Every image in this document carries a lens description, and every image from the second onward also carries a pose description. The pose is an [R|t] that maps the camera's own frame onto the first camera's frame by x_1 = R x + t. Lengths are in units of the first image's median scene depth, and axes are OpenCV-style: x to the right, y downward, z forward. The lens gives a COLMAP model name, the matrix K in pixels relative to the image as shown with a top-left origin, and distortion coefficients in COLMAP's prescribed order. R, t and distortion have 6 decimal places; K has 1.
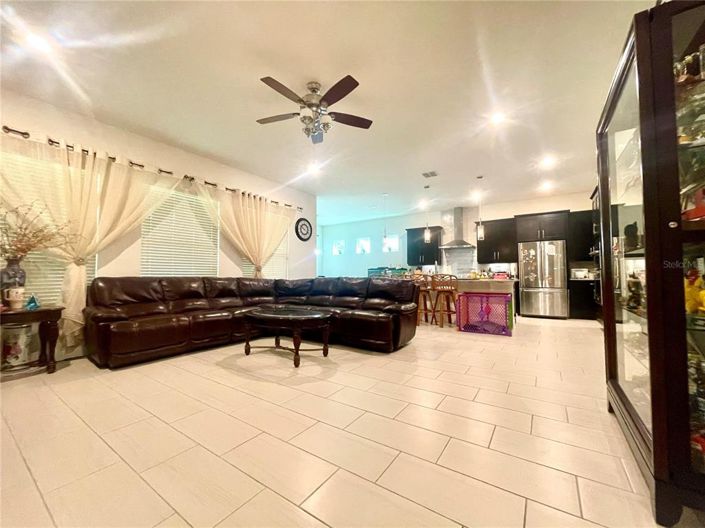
lens RADIAL K [[284.3, 0, 352.7], [0, 284.3, 263.7], [0, 0, 1]] dist [-0.002984, -0.000192]
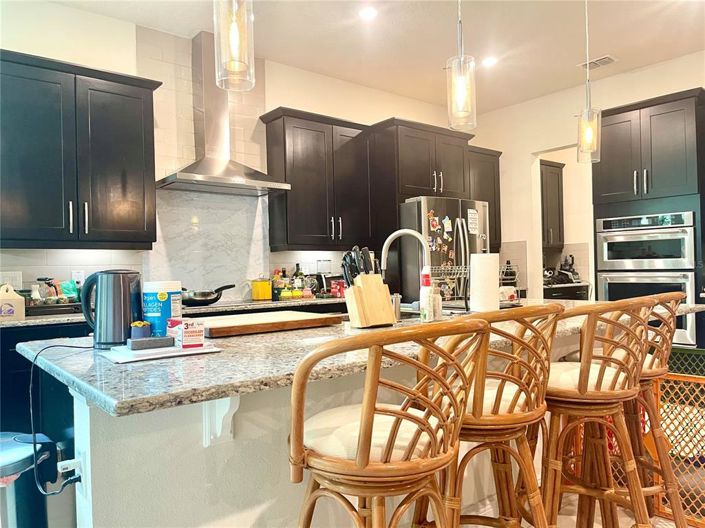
lens RADIAL K [[526.5, 0, 351.0], [0, 526.5, 264.3], [0, 0, 1]] dist [0.011613, 0.001644]
pose [[0.279040, 0.011198, 0.960214, -0.088367], [-0.019474, 0.999792, -0.006000, 0.018051], [-0.960082, -0.017025, 0.279200, 0.764540]]
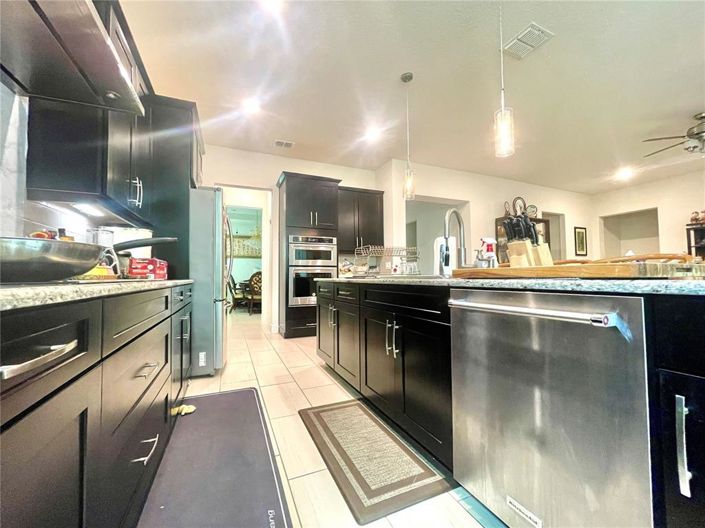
lens RADIAL K [[284.3, 0, 354.6], [0, 284.3, 266.6], [0, 0, 1]] dist [-0.002984, -0.000192]
pose [[-0.856821, 0.038196, 0.514198, 0.194890], [-0.000733, 0.997161, -0.075294, 0.059903], [-0.515614, -0.064890, -0.854360, 1.070683]]
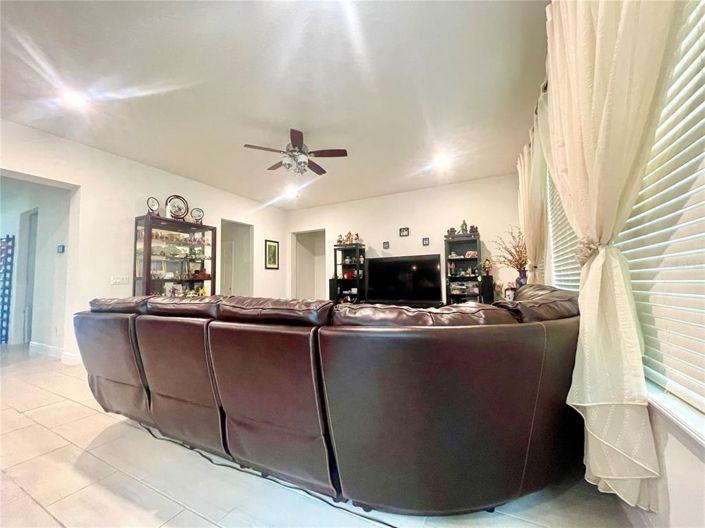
lens RADIAL K [[284.3, 0, 350.7], [0, 284.3, 267.0], [0, 0, 1]] dist [-0.002984, -0.000192]
pose [[-0.992466, 0.014773, -0.121623, 0.111083], [0.026708, 0.994917, -0.097095, 0.055406], [0.119570, -0.099612, -0.987816, 1.008569]]
